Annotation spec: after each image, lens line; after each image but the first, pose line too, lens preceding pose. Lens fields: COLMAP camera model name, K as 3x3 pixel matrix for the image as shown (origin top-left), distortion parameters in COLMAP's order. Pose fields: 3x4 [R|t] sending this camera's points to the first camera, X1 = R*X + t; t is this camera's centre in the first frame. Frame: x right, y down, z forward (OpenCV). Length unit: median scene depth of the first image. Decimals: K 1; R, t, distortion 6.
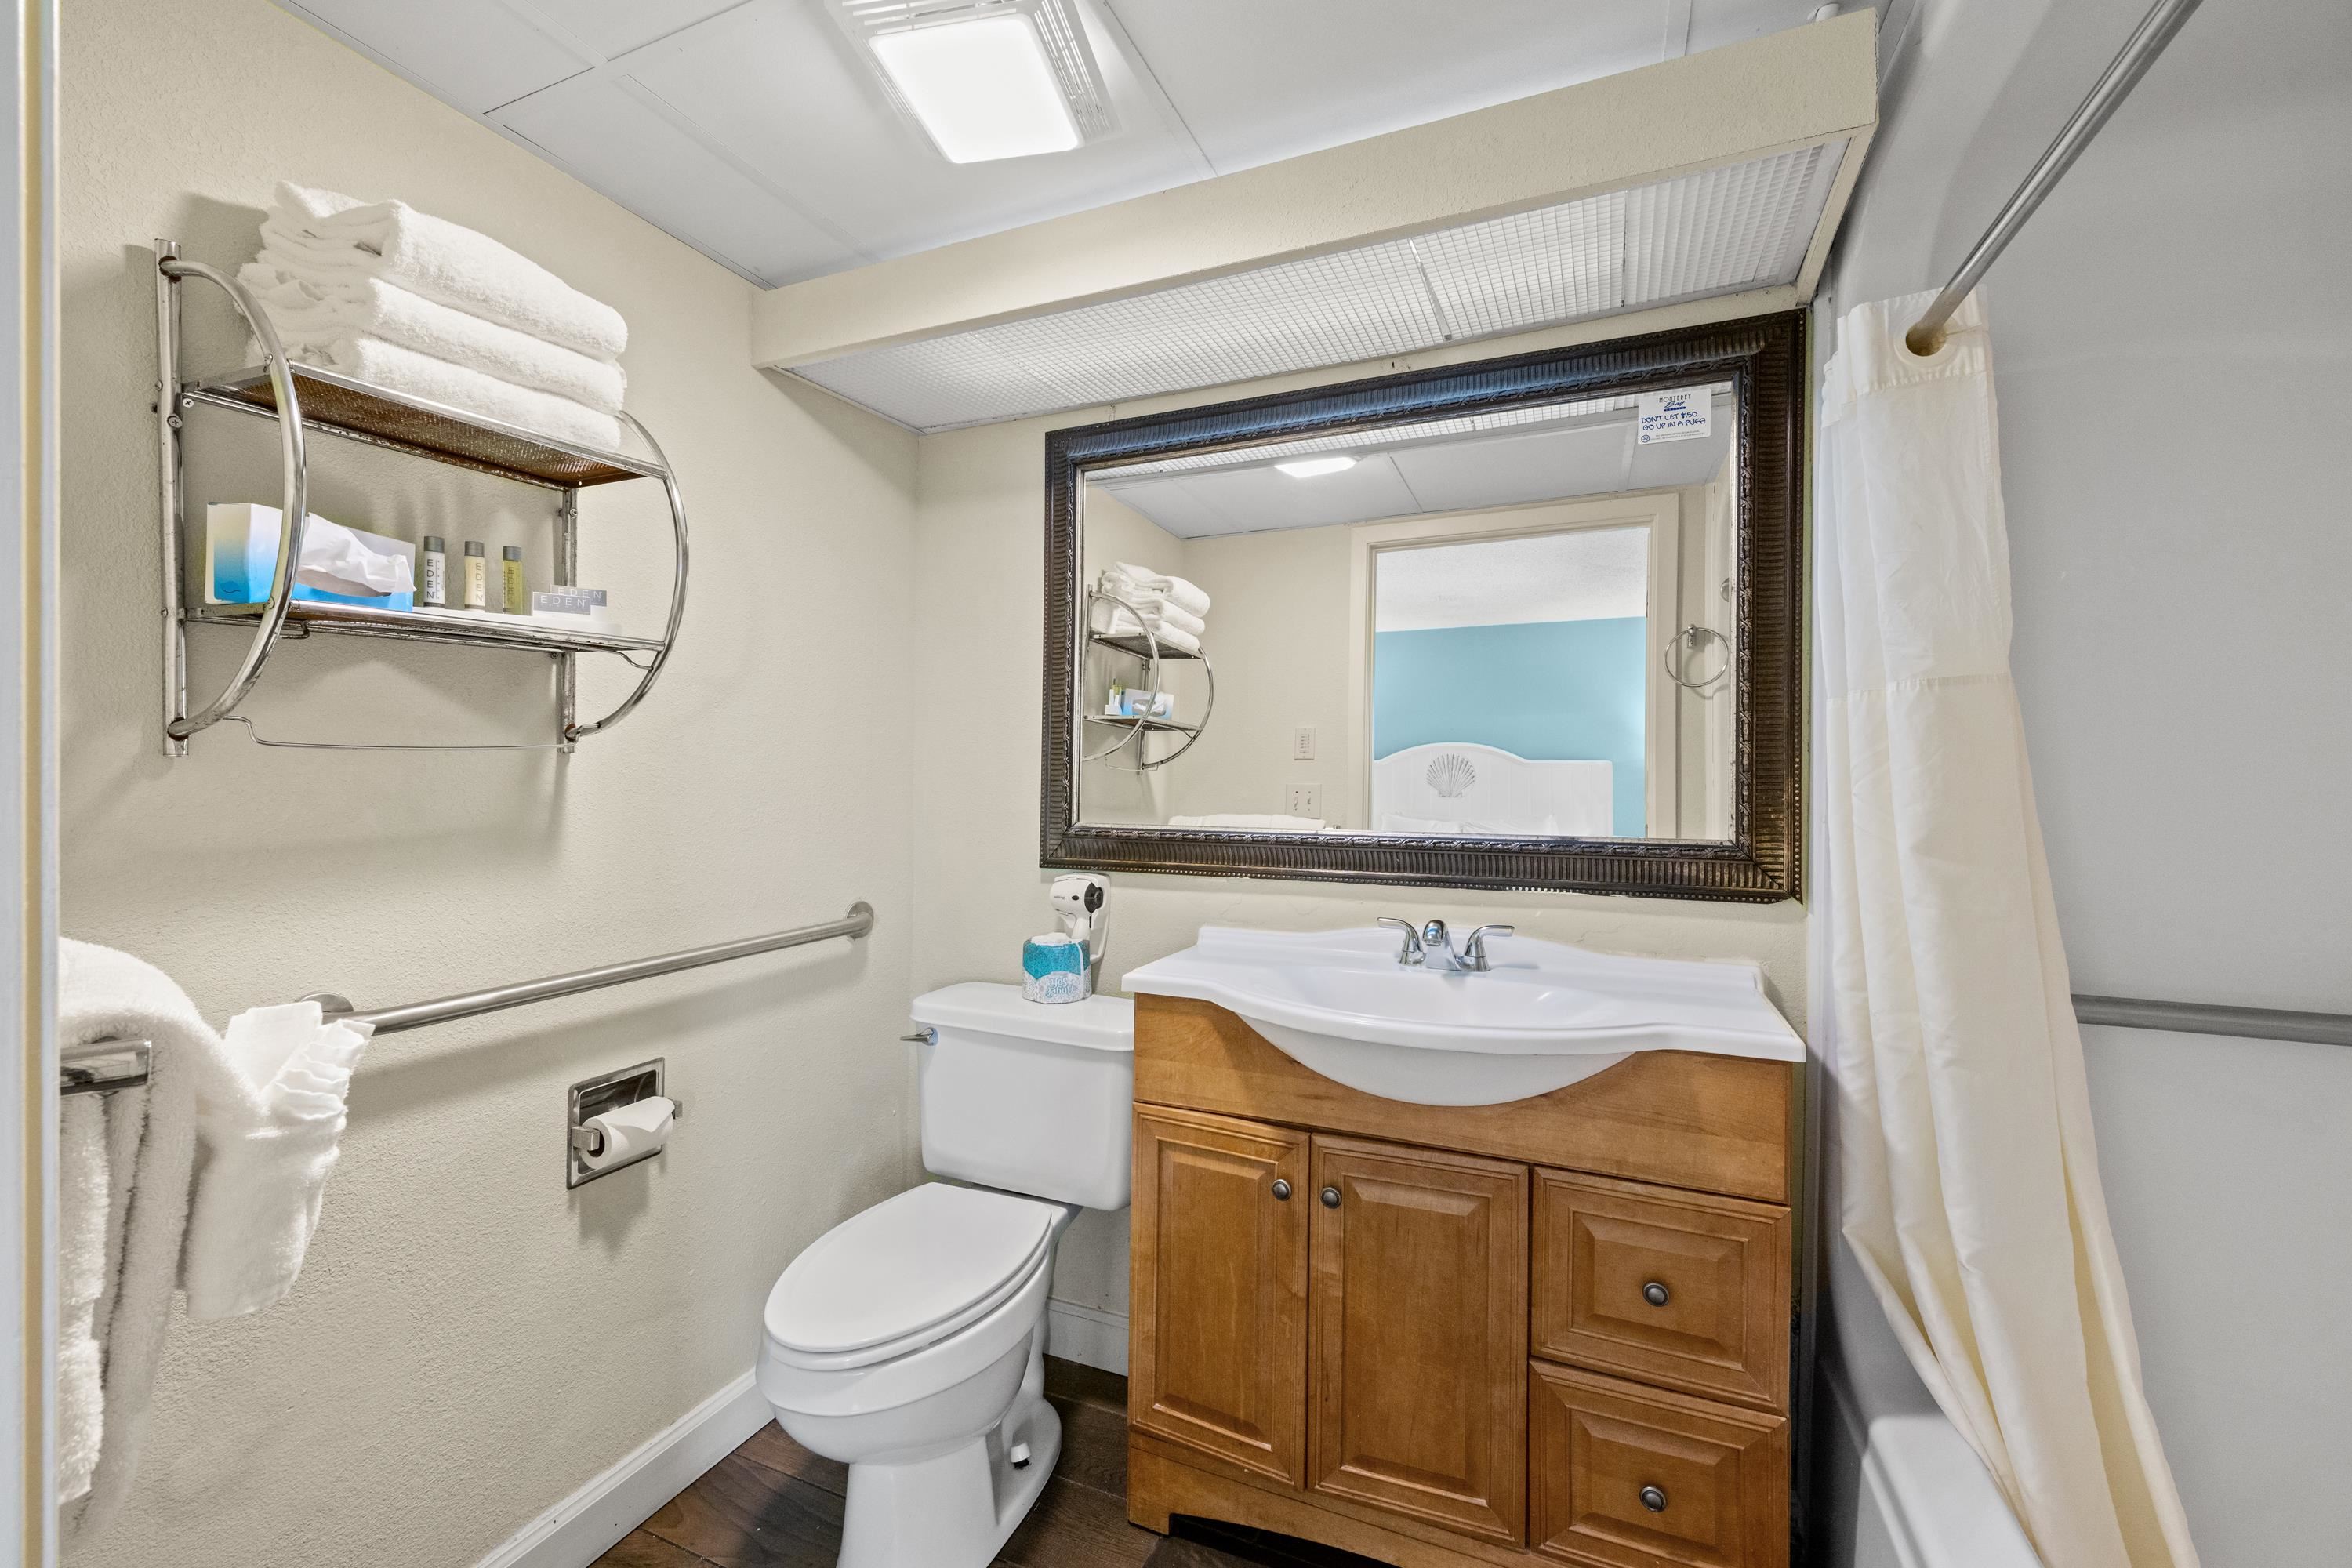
lens RADIAL K [[936.2, 0, 1174.1], [0, 936.2, 777.5], [0, 0, 1]] dist [-0.003048, -0.001164]
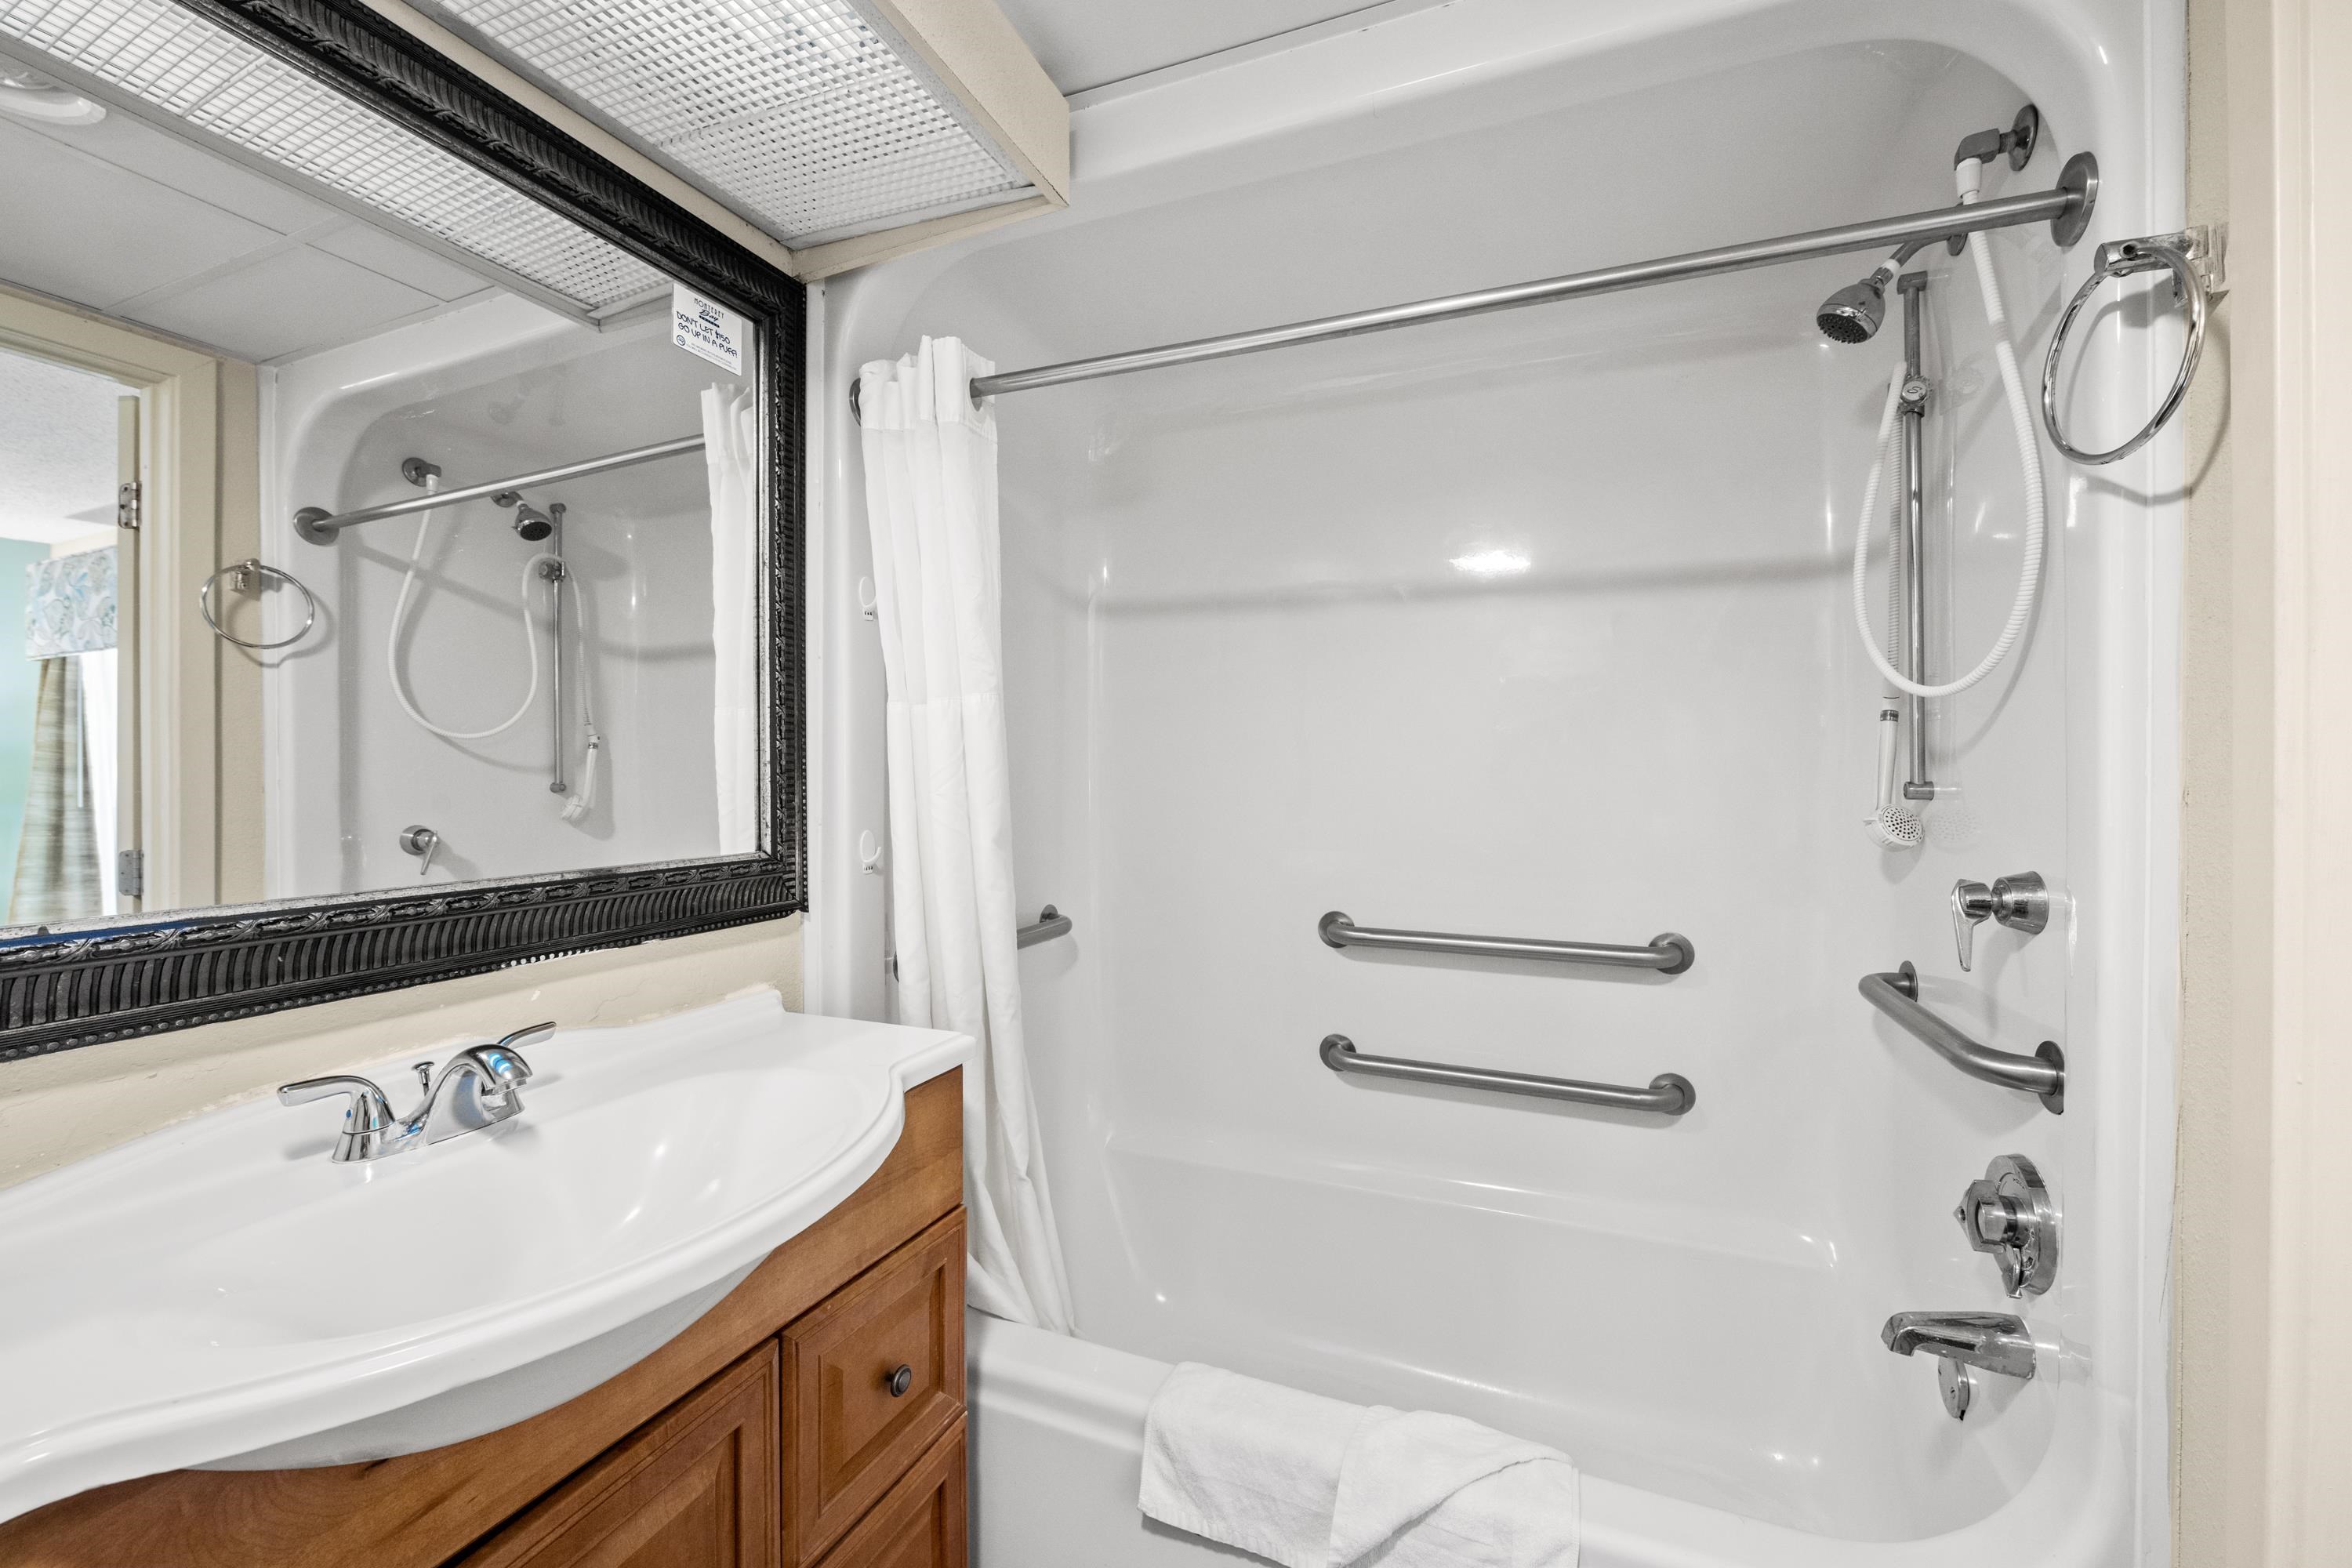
lens RADIAL K [[936.2, 0, 1167.6], [0, 936.2, 782.2], [0, 0, 1]] dist [-0.003048, -0.001164]
pose [[-0.009596, -0.012562, 0.999875, -0.280924], [0.003361, 0.999915, 0.012594, -0.008082], [-0.999948, 0.003482, -0.009553, 0.626019]]
